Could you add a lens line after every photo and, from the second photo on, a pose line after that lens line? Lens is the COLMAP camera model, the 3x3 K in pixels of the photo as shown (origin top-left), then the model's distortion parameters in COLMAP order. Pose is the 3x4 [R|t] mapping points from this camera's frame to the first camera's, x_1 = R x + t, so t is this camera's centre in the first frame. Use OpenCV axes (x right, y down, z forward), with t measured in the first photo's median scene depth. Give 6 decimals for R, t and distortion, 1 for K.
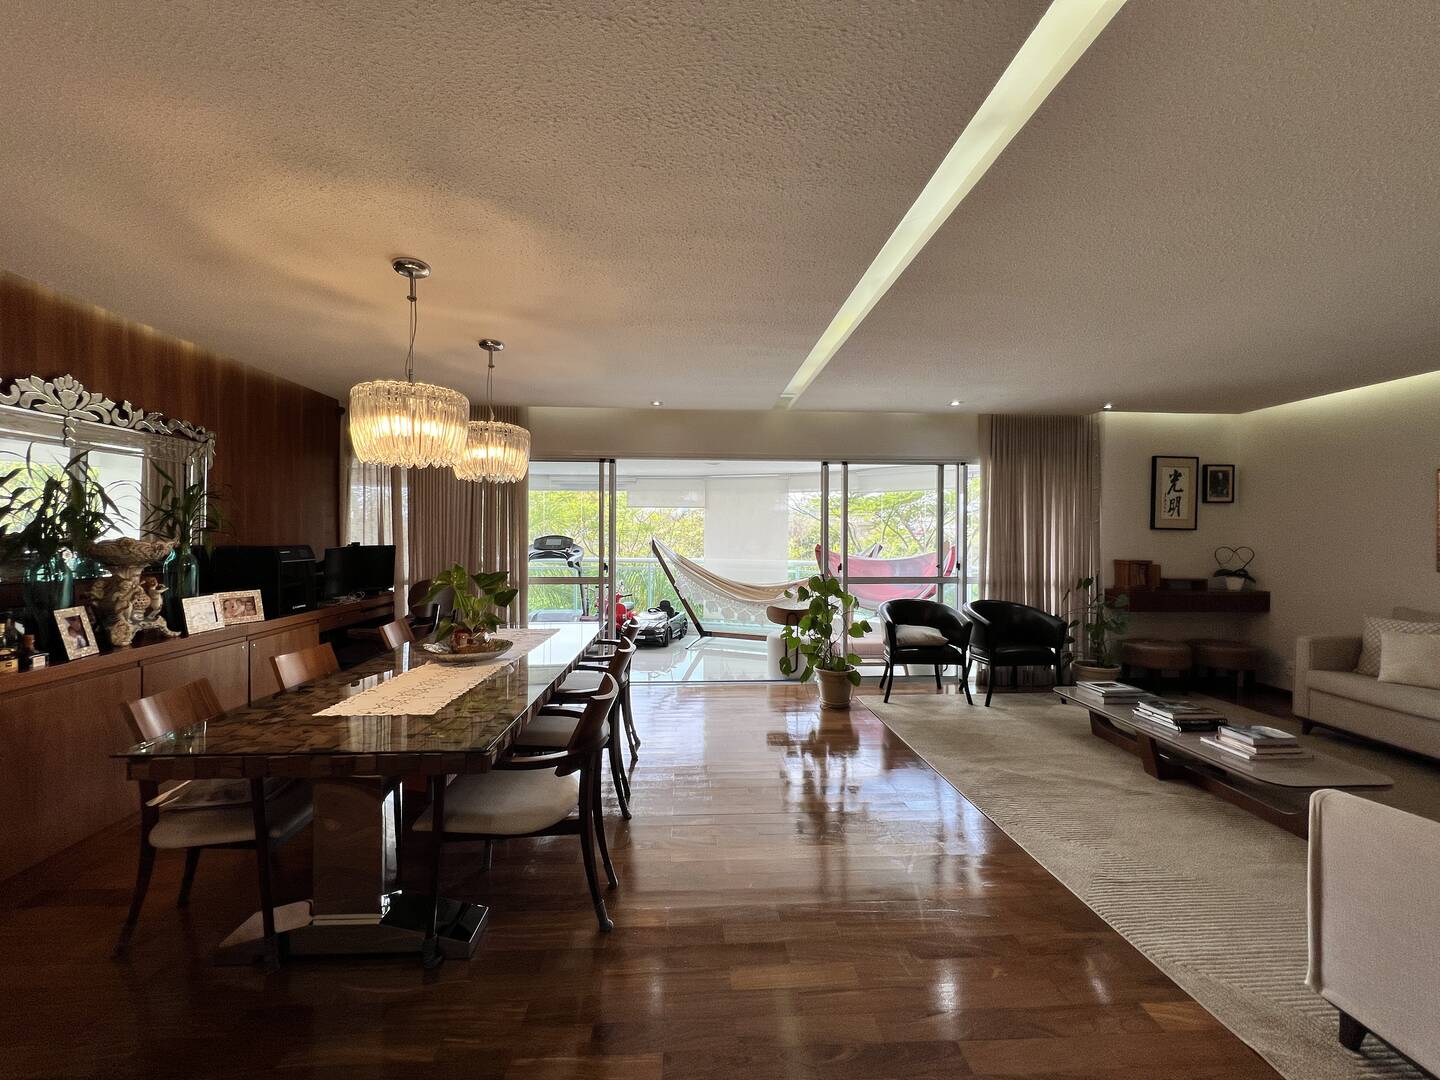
lens RADIAL K [[576.4, 0, 713.8], [0, 576.4, 534.4], [0, 0, 1]] dist [-0.001709, 0.000357]
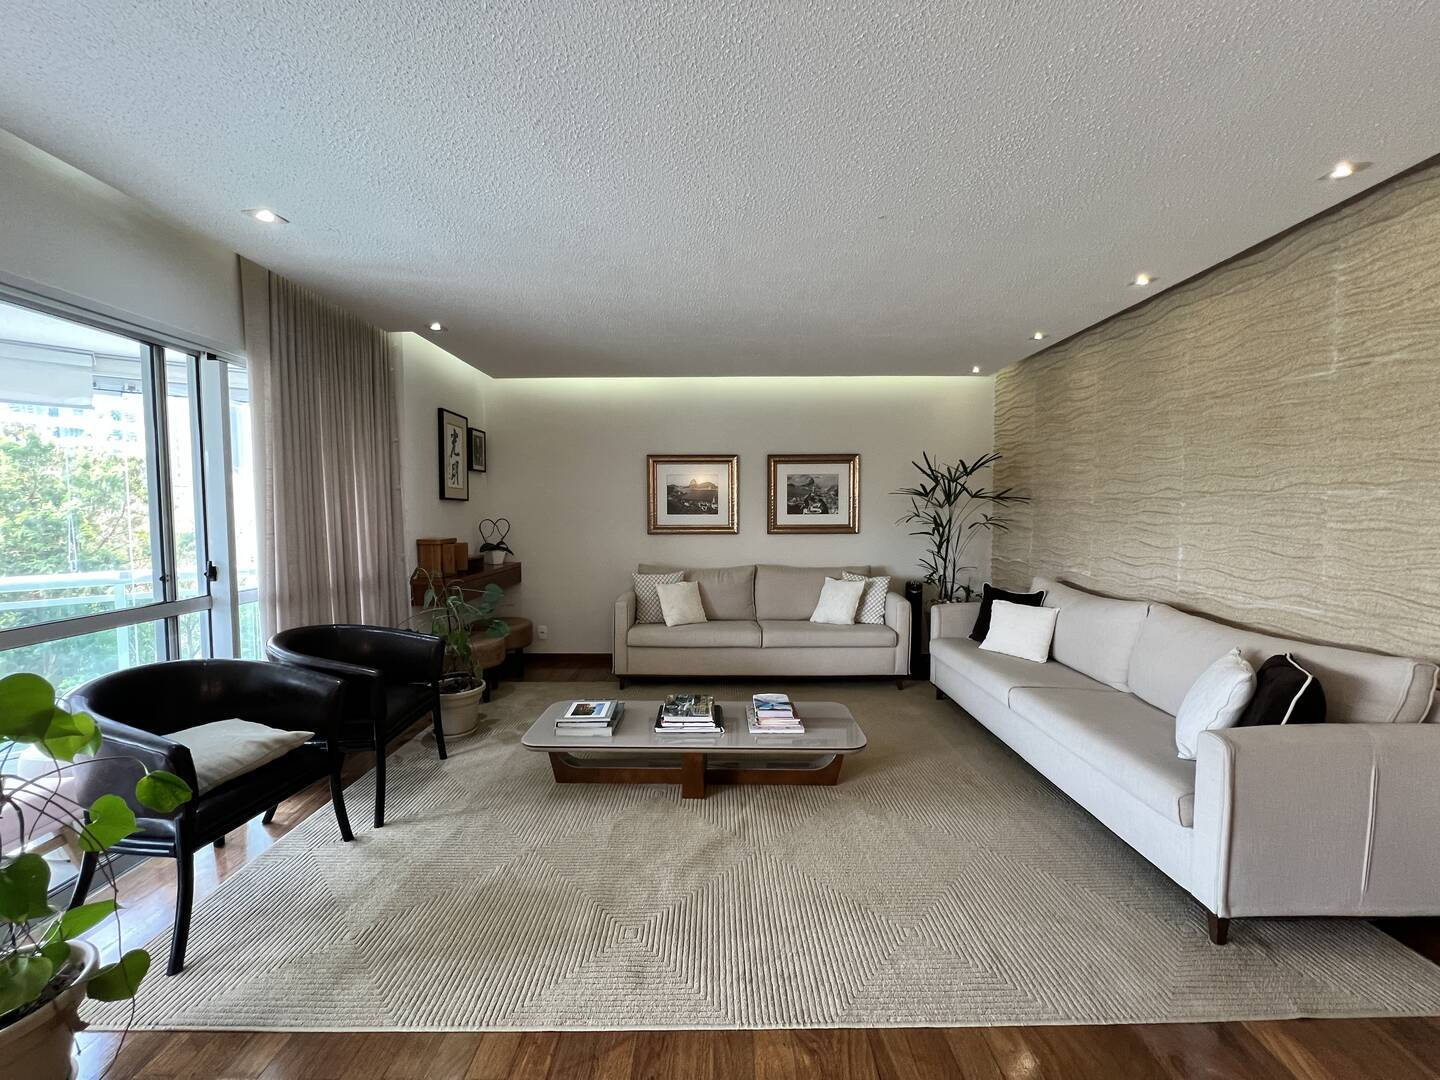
lens RADIAL K [[576.4, 0, 717.5], [0, 576.4, 537.9], [0, 0, 1]] dist [-0.001709, 0.000357]
pose [[0.058769, -0.056091, 0.996694, -0.030448], [0.003553, 0.998426, 0.055979, 0.001149], [-0.998265, 0.000251, 0.058876, 0.754141]]
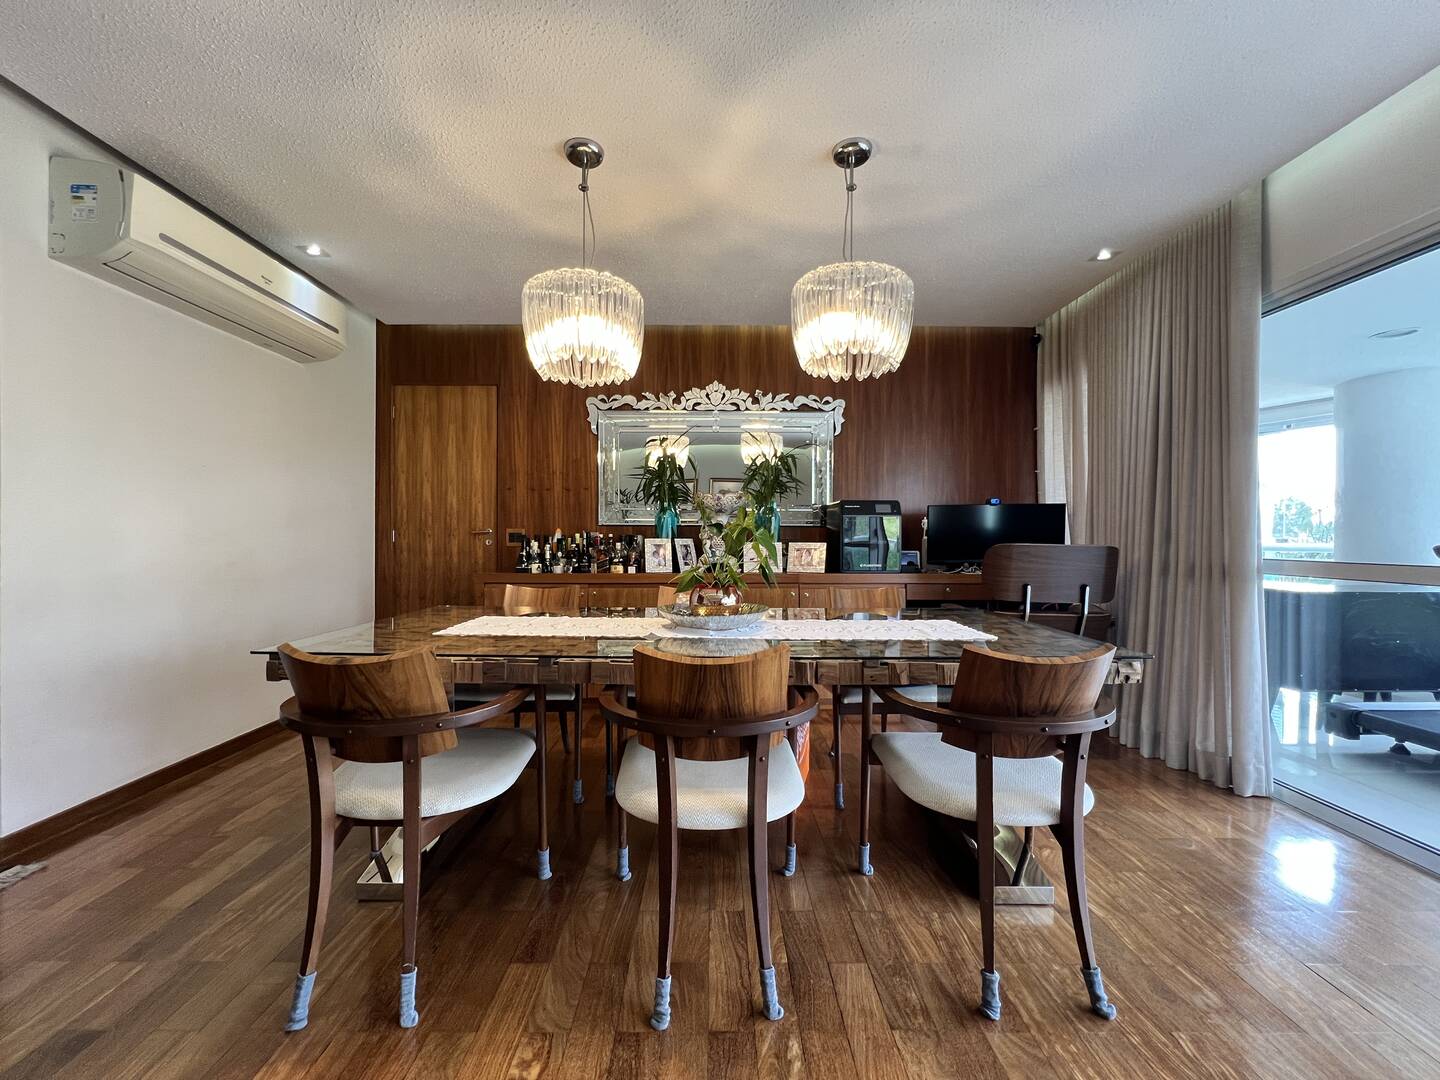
lens RADIAL K [[576.4, 0, 716.2], [0, 576.4, 539.1], [0, 0, 1]] dist [-0.001709, 0.000357]
pose [[-0.048410, -0.000459, -0.998827, 0.210605], [-0.003330, 0.999994, -0.000298, 0.079247], [0.998822, 0.003312, -0.048411, 0.747766]]
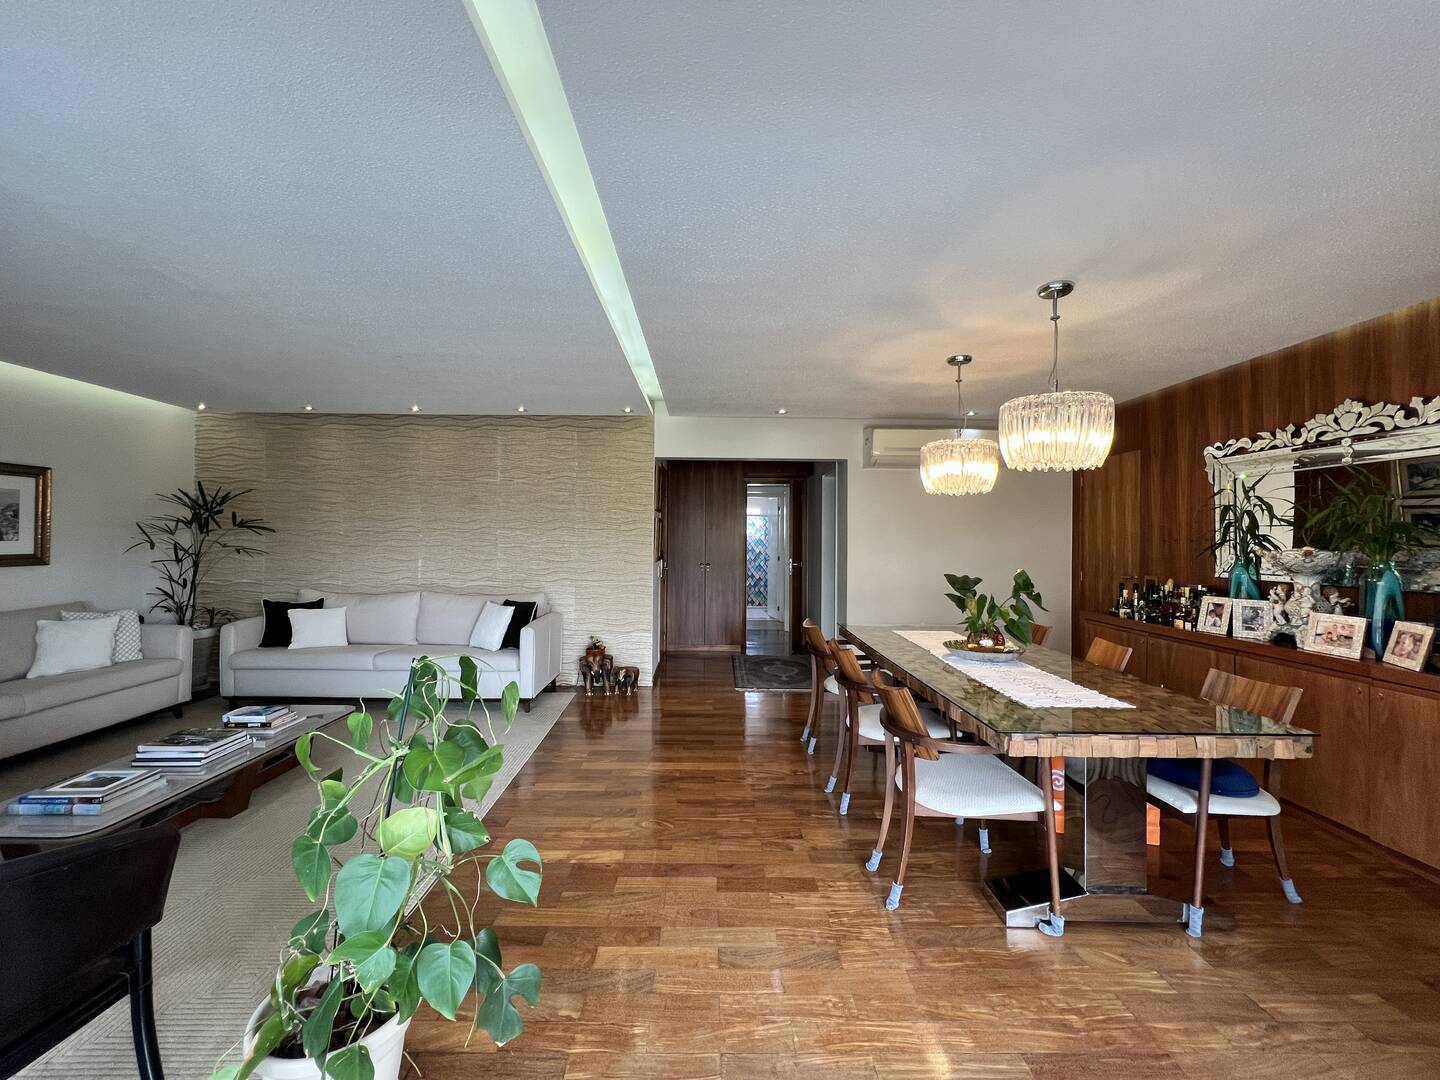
lens RADIAL K [[576.4, 0, 707.9], [0, 576.4, 538.1], [0, 0, 1]] dist [-0.001709, 0.000357]
pose [[-0.998845, -0.013034, 0.046237, 0.026577], [-0.013226, 0.999905, -0.003847, 0.004345], [-0.046183, -0.004454, -0.998923, 1.498031]]
